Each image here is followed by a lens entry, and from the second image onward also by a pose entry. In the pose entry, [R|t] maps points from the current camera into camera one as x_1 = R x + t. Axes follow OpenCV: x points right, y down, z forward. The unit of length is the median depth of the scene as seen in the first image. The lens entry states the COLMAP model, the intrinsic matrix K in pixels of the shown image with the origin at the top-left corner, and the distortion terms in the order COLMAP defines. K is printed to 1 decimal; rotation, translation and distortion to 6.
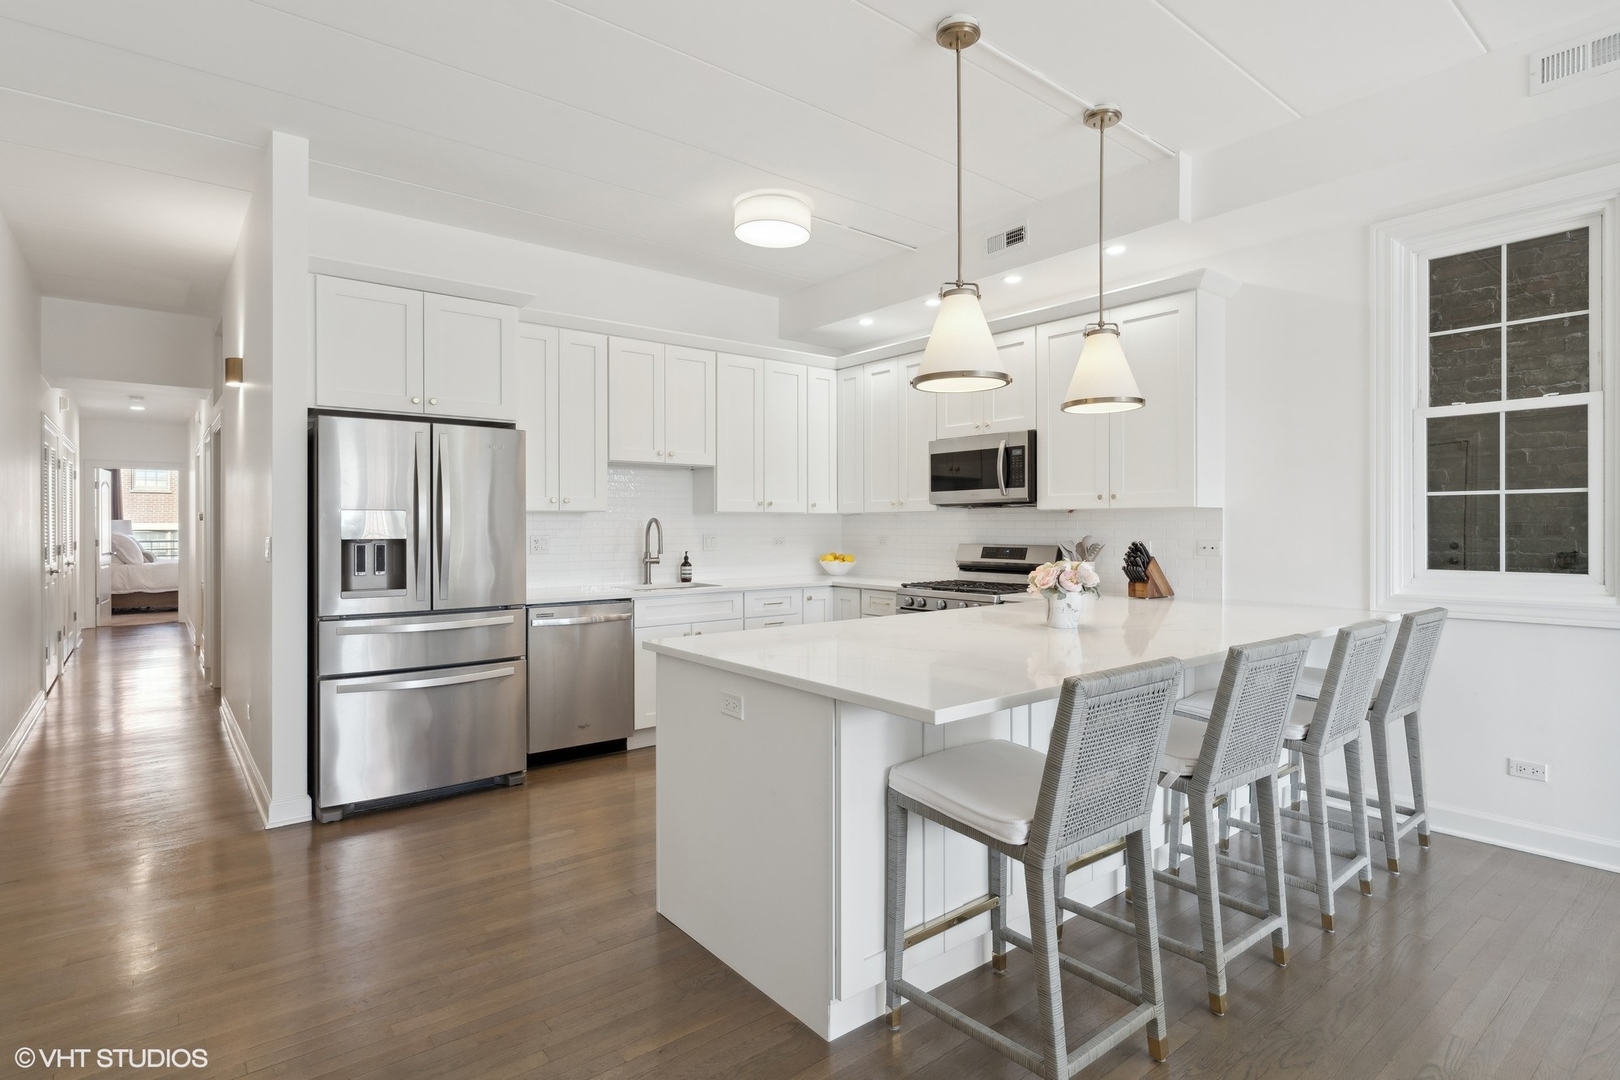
lens RADIAL K [[820.8, 0, 810.0], [0, 820.8, 540.0], [0, 0, 1]] dist [0.000781, 0.000214]
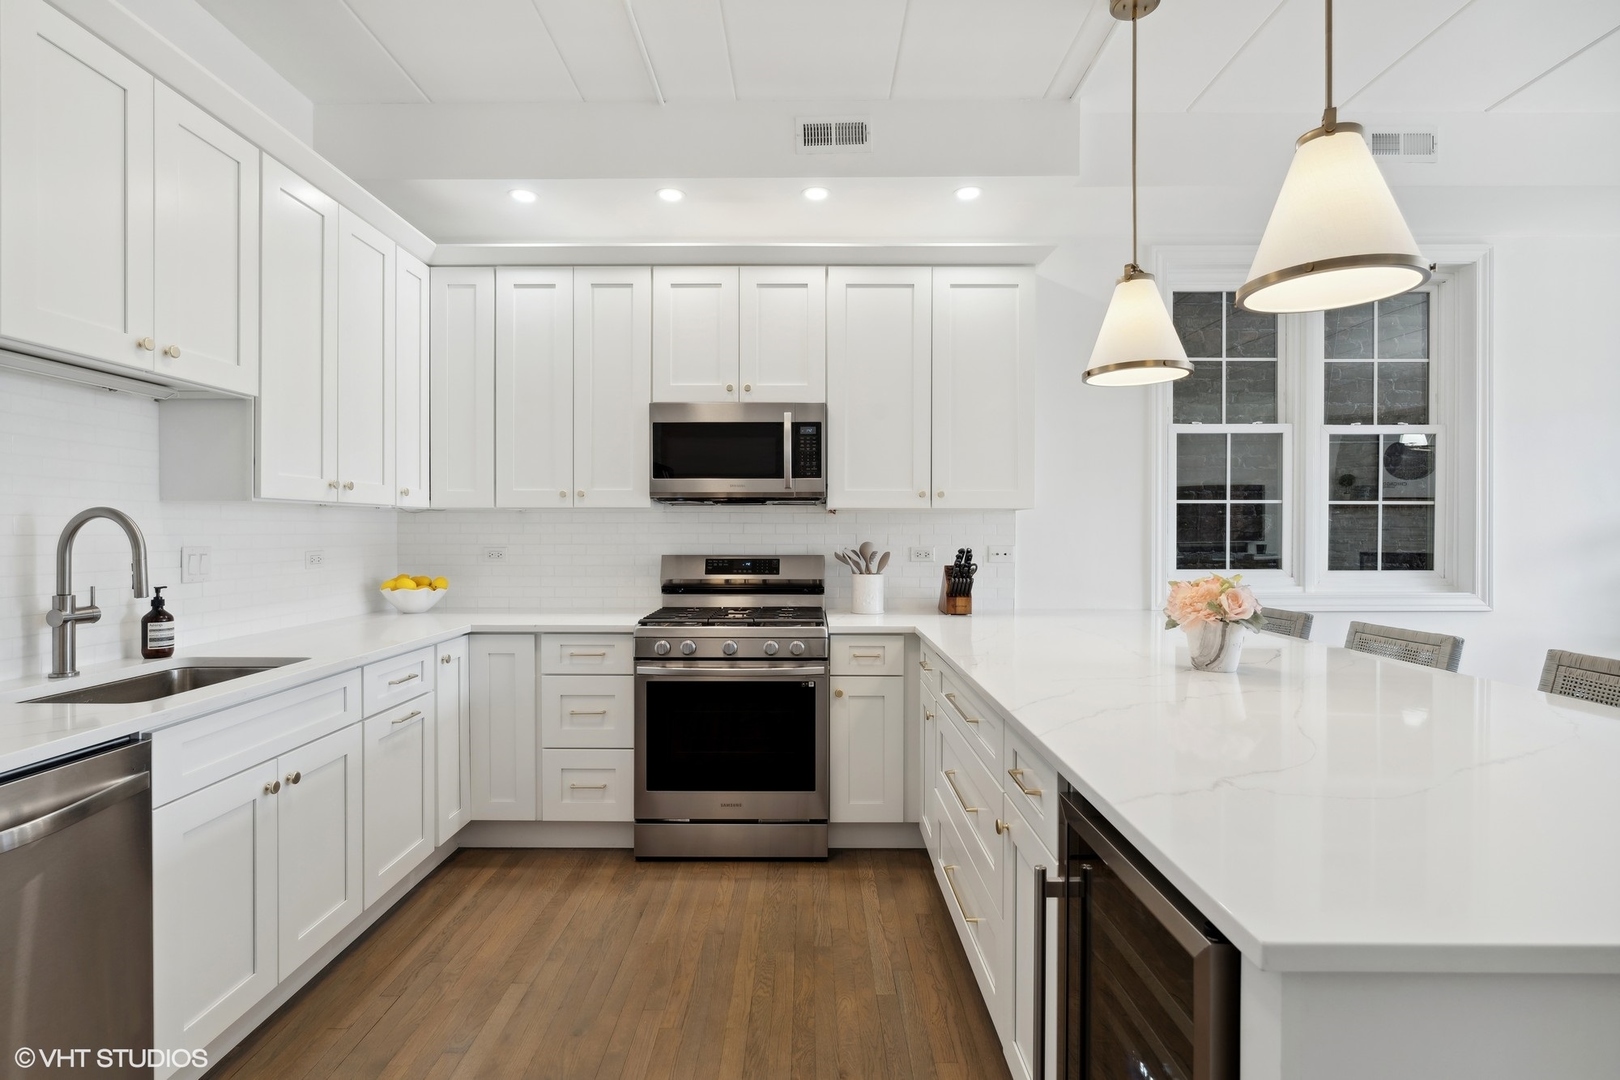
lens RADIAL K [[781.0, 0, 805.0], [0, 781.0, 535.8], [0, 0, 1]] dist [-0.002160, -0.000693]
pose [[0.635241, -0.003491, 0.772306, -0.268689], [0.011567, 0.999921, -0.004994, -0.007529], [-0.772227, 0.012106, 0.635231, 0.508197]]
